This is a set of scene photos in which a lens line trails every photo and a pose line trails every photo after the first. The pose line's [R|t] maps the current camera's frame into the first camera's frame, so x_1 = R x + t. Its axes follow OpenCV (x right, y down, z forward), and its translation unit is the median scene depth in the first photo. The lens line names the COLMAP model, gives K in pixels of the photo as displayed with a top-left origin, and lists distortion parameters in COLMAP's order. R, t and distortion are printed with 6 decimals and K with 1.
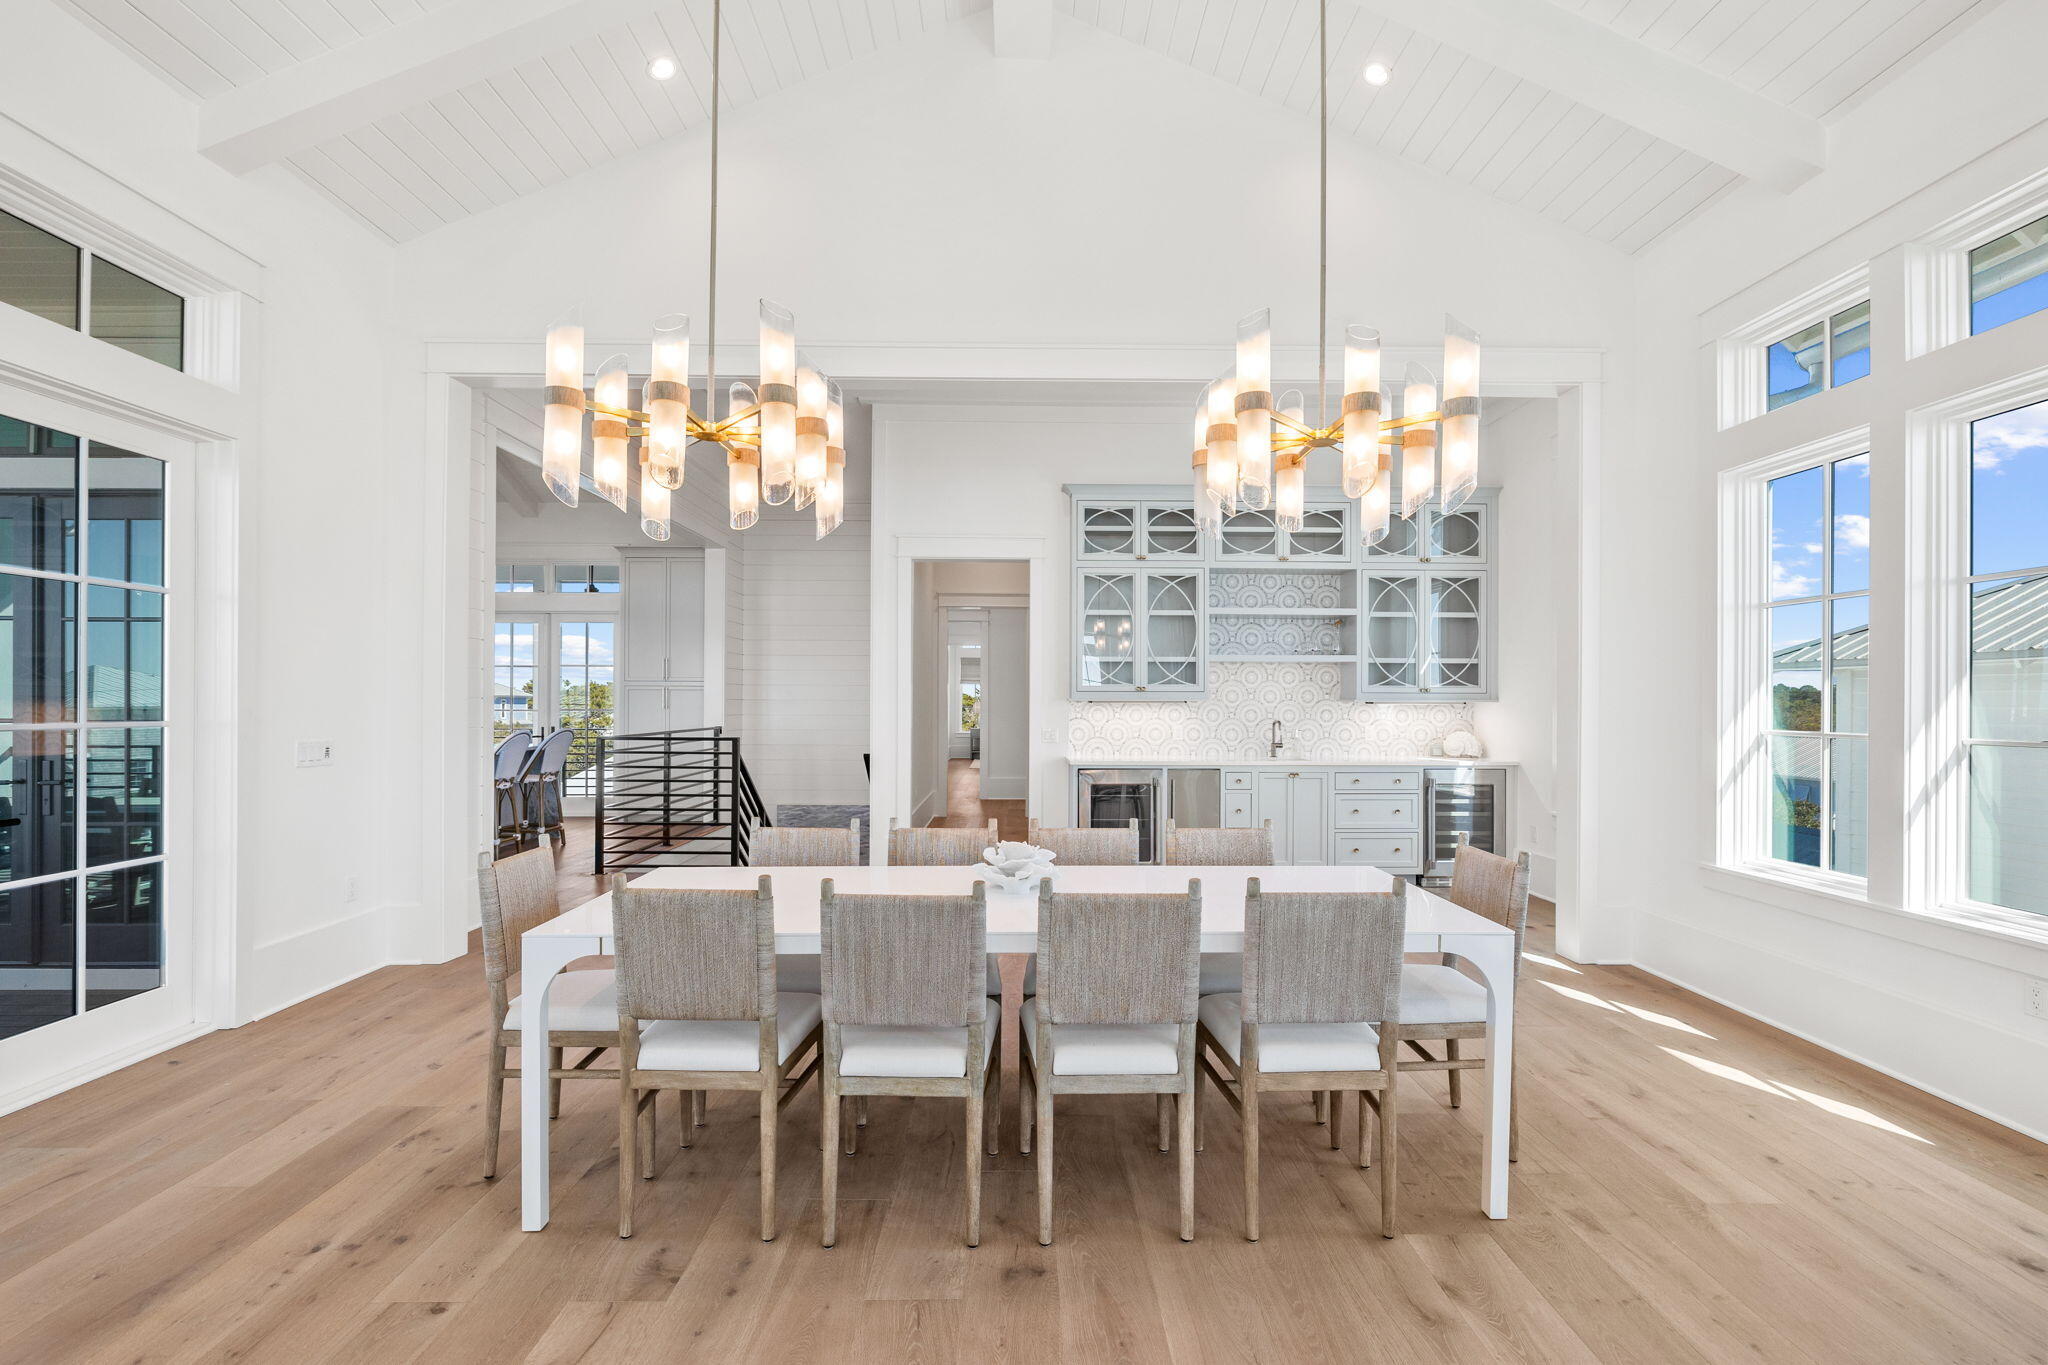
lens RADIAL K [[899.8, 0, 1021.9], [0, 899.8, 697.4], [0, 0, 1]] dist [-0.004263, -0.000106]
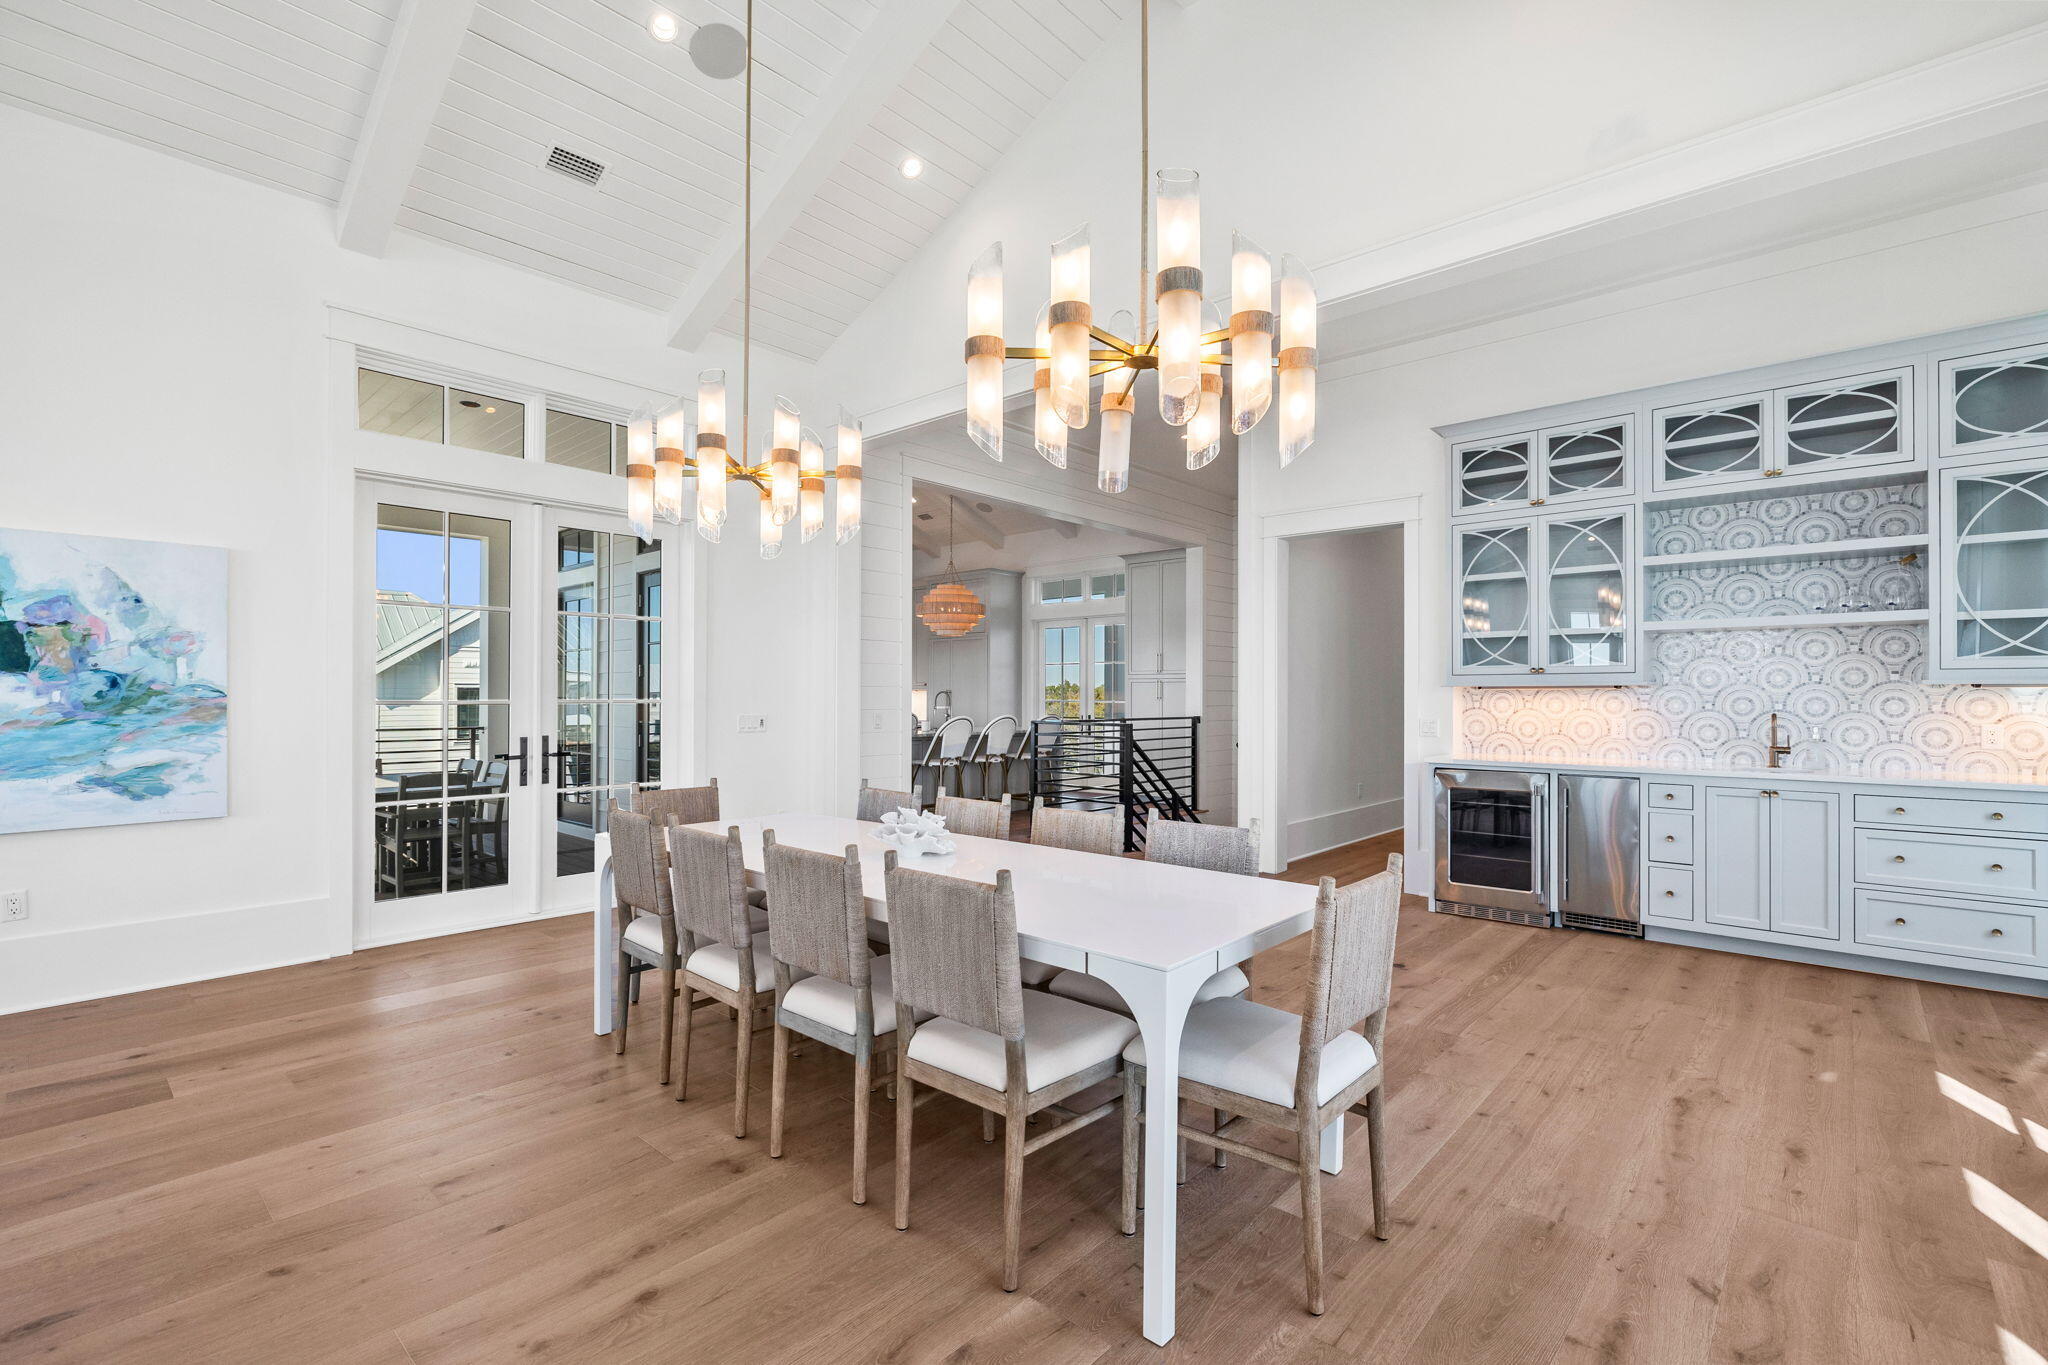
lens RADIAL K [[904.8, 0, 1029.5], [0, 904.8, 688.4], [0, 0, 1]] dist [-0.002846, 0.000320]
pose [[0.738056, -0.007966, -0.674692, 0.333857], [0.003359, 0.999961, -0.008132, 0.010984], [0.674731, 0.003735, 0.738054, 0.123044]]
